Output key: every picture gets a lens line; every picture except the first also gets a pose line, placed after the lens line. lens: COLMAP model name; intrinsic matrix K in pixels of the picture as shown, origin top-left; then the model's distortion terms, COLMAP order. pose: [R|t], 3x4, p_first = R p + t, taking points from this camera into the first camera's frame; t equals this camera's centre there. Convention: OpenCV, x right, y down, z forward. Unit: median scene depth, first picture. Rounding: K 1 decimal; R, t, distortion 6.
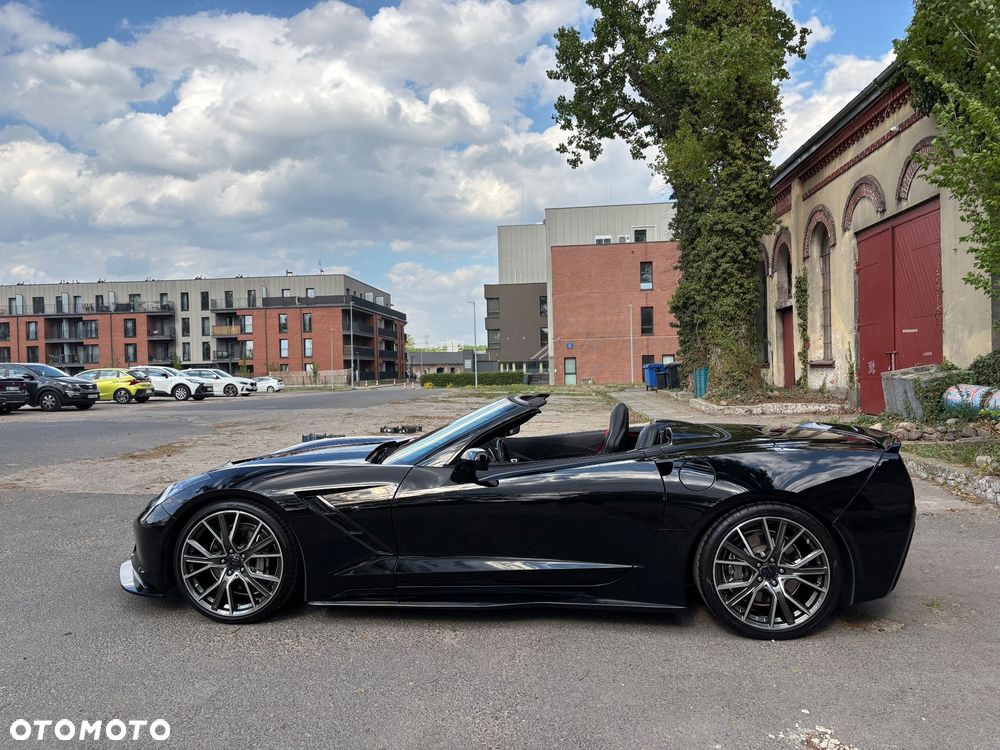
lens RADIAL K [[752.3, 0, 493.0], [0, 752.3, 378.4], [0, 0, 1]] dist [0.040426, -0.029322]
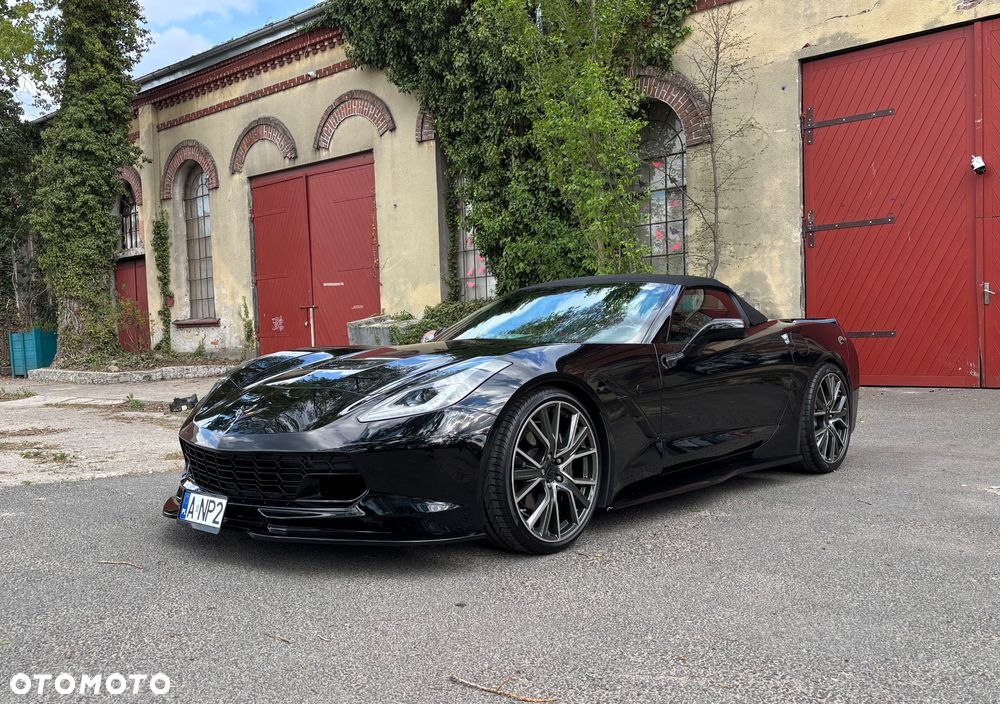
lens RADIAL K [[906.1, 0, 495.1], [0, 906.1, 387.3], [0, 0, 1]] dist [-0.001884, -0.004934]
pose [[0.592628, -0.044199, 0.804263, -0.225275], [0.023710, 0.999018, 0.037432, 0.025968], [-0.805127, -0.003114, 0.593094, 0.106830]]
